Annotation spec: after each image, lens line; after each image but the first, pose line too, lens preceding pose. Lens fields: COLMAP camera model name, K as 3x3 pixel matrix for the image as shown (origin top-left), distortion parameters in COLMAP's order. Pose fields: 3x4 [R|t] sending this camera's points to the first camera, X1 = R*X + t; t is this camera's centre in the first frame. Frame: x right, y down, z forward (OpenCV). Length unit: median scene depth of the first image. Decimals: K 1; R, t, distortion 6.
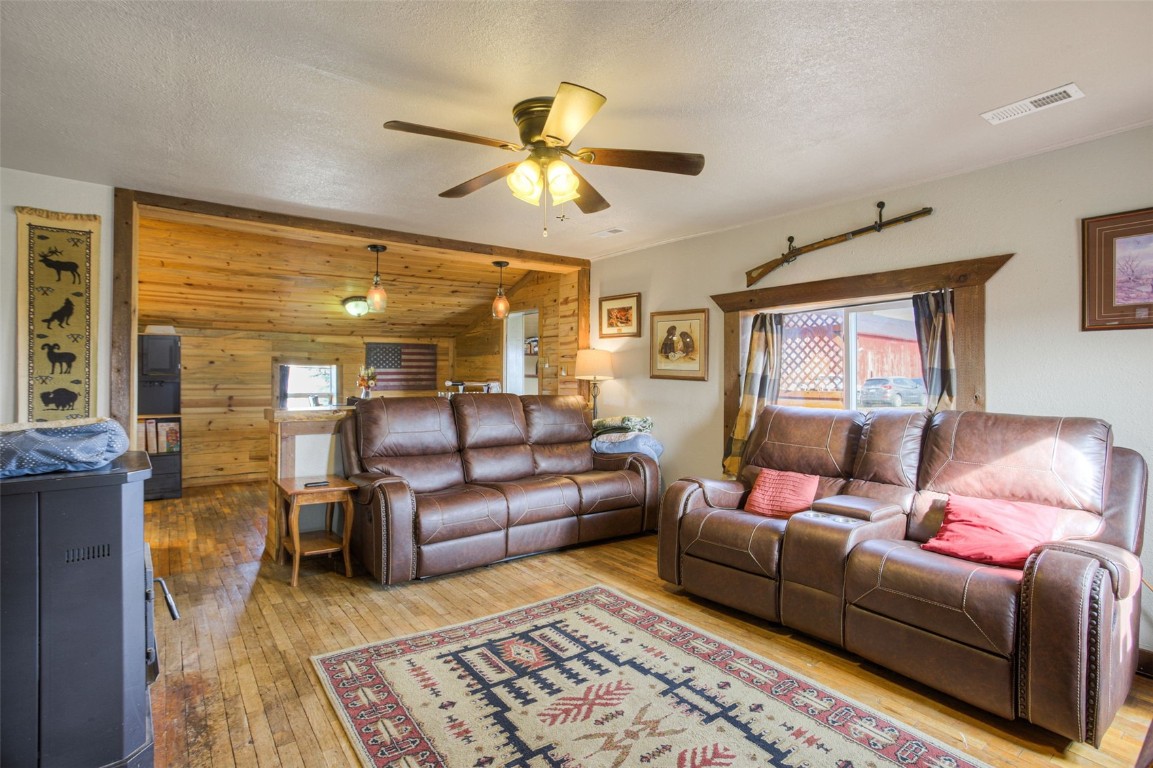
lens RADIAL K [[550.5, 0, 582.9], [0, 550.5, 368.5], [0, 0, 1]] dist [-0.057088, 0.024224]
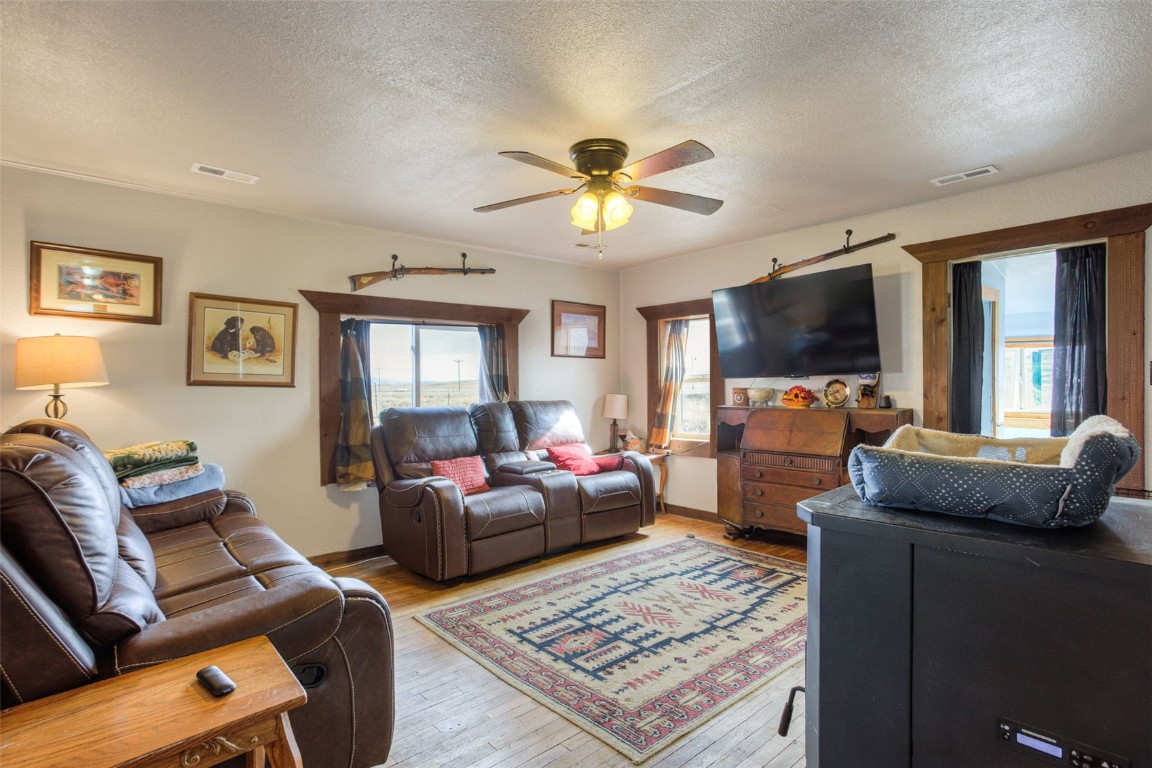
lens RADIAL K [[550.0, 0, 582.4], [0, 550.0, 368.5], [0, 0, 1]] dist [-0.057088, 0.024224]
pose [[-0.051279, 0.019862, 0.998487, -1.076047], [-0.007716, 0.999764, -0.020284, 0.012530], [-0.998655, -0.008745, -0.051113, 0.963789]]
